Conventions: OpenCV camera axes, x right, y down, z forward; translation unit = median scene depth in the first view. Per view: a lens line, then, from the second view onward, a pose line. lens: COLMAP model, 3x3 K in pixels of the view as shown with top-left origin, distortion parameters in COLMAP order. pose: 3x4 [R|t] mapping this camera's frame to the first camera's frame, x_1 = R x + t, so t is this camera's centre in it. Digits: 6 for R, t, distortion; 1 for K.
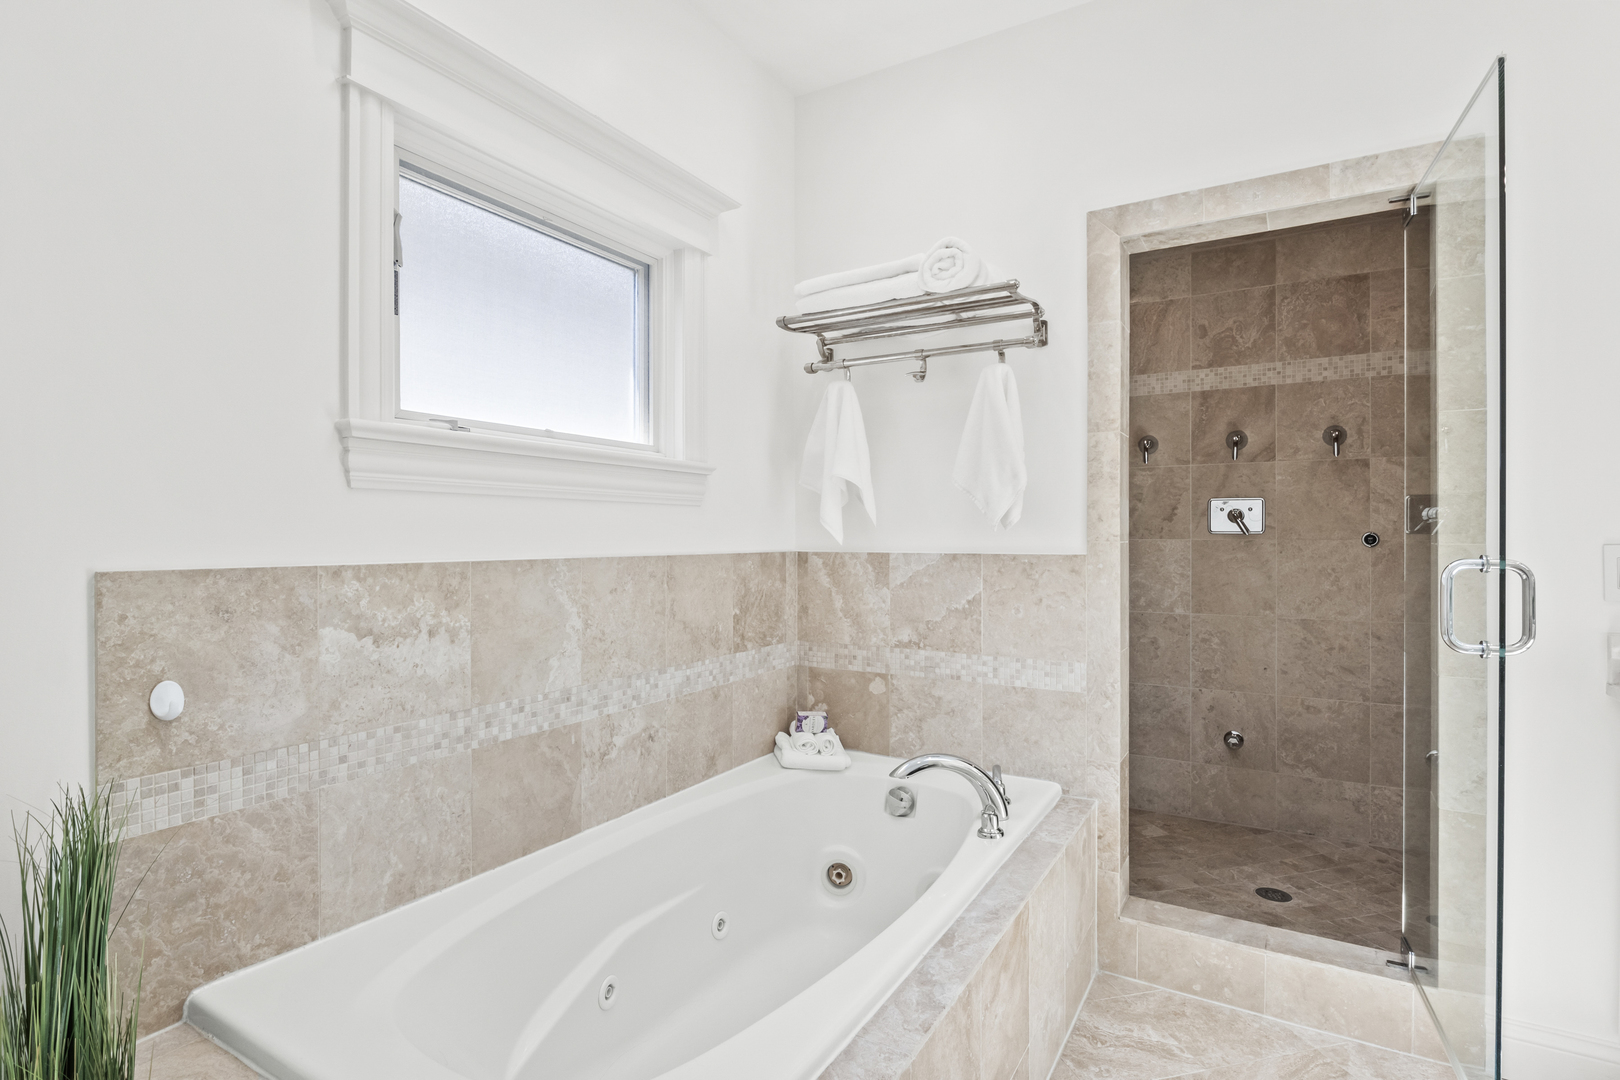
lens RADIAL K [[811.0, 0, 814.7], [0, 811.0, 536.9], [0, 0, 1]] dist [-0.009966, 0.001007]
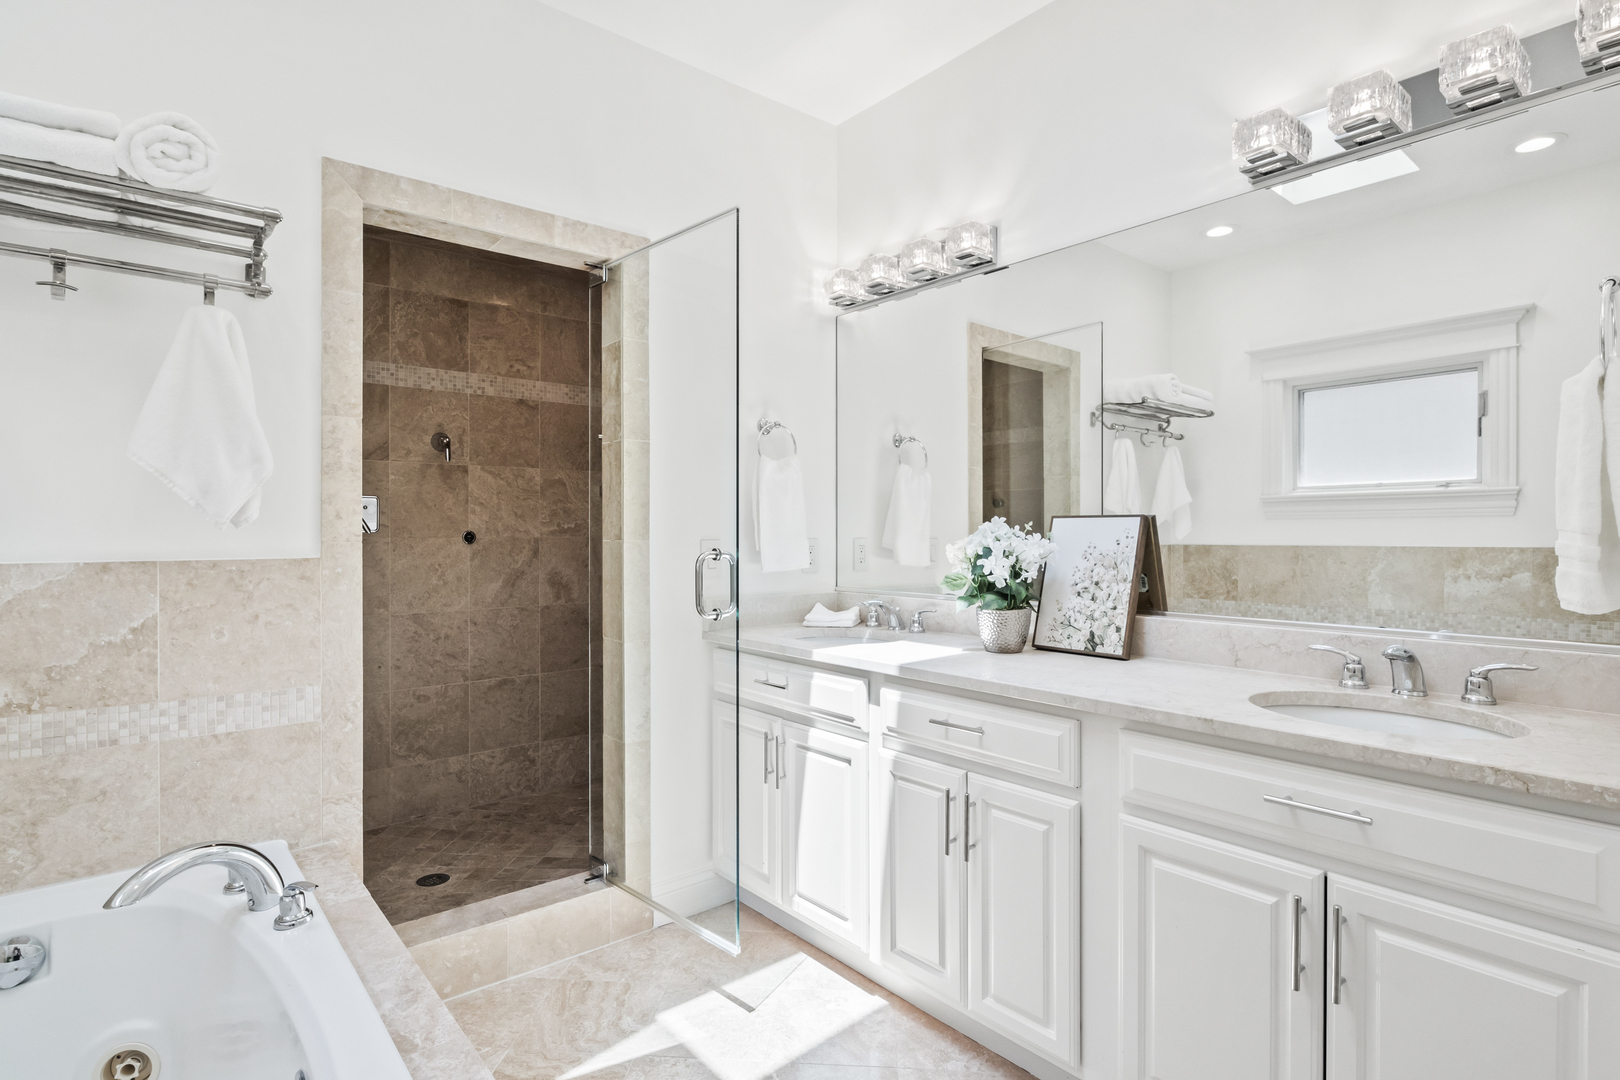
lens RADIAL K [[811.0, 0, 805.4], [0, 811.0, 531.8], [0, 0, 1]] dist [-0.009966, 0.001007]
pose [[0.328284, -0.000131, 0.944579, -0.272564], [0.002205, 0.999997, -0.000628, -0.003230], [-0.944576, 0.002288, 0.328284, 0.217792]]
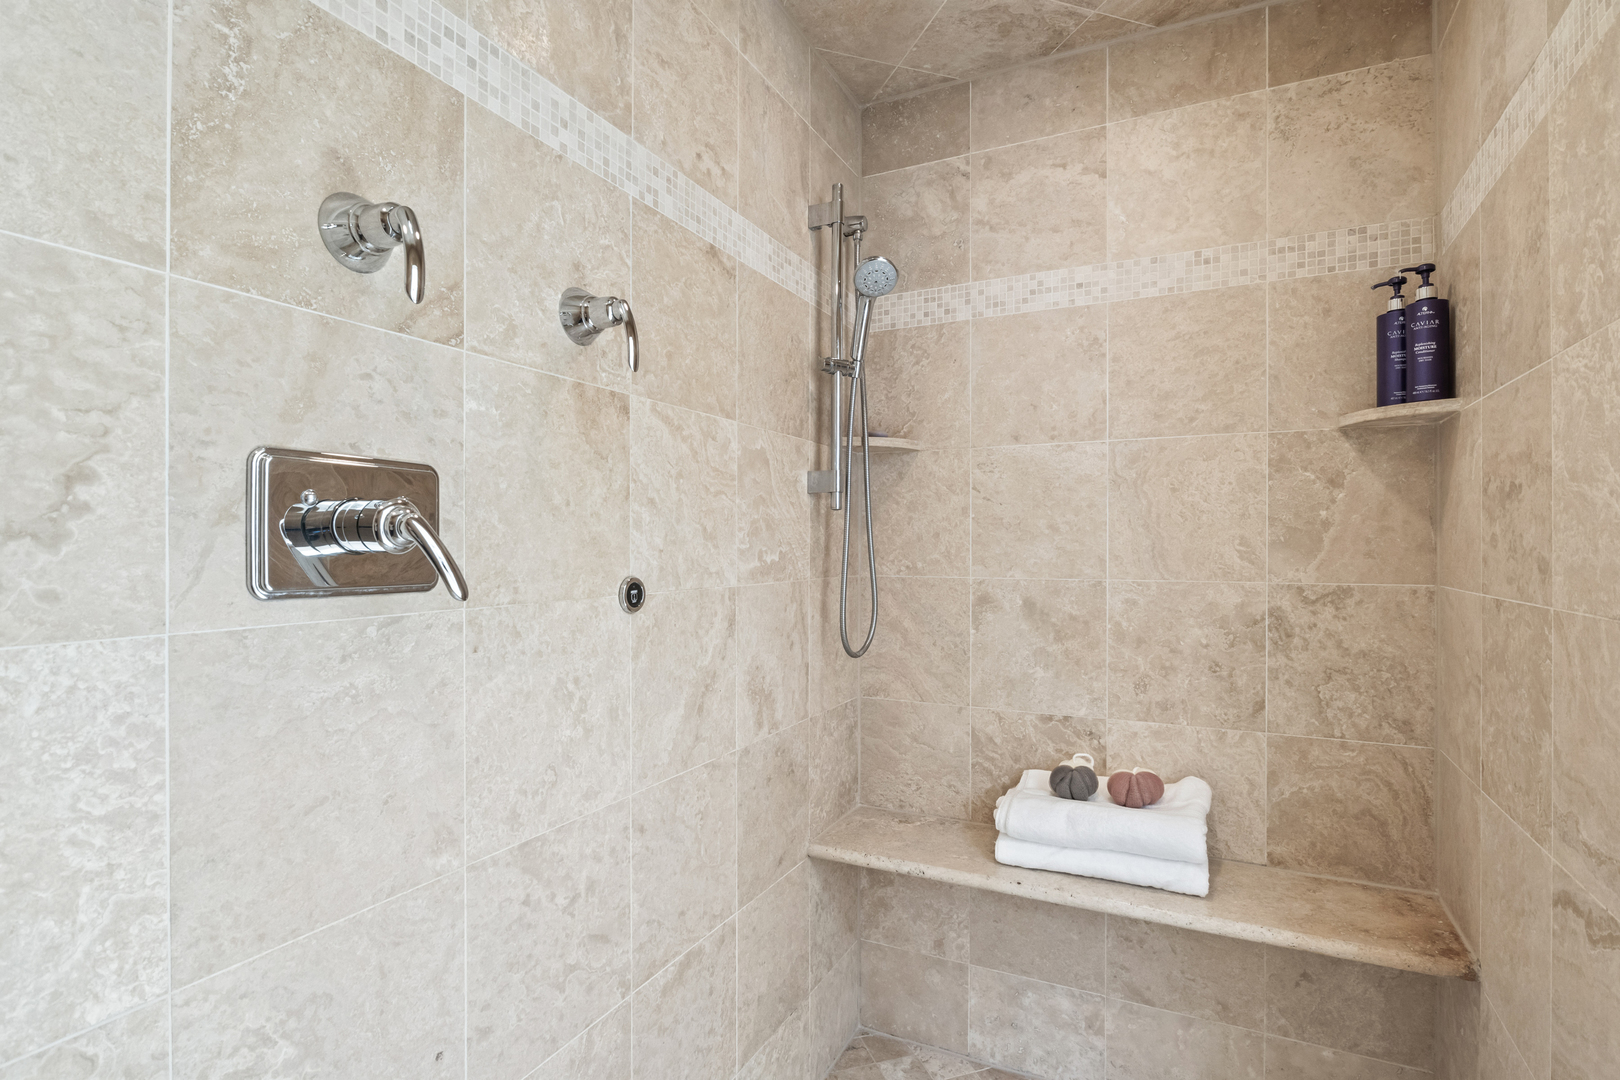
lens RADIAL K [[811.0, 0, 817.0], [0, 811.0, 546.6], [0, 0, 1]] dist [-0.009966, 0.001007]
pose [[-0.075937, 0.000511, 0.997112, 0.326106], [0.001525, 0.999999, -0.000397, -0.024538], [-0.997111, 0.001491, -0.075938, 1.119426]]
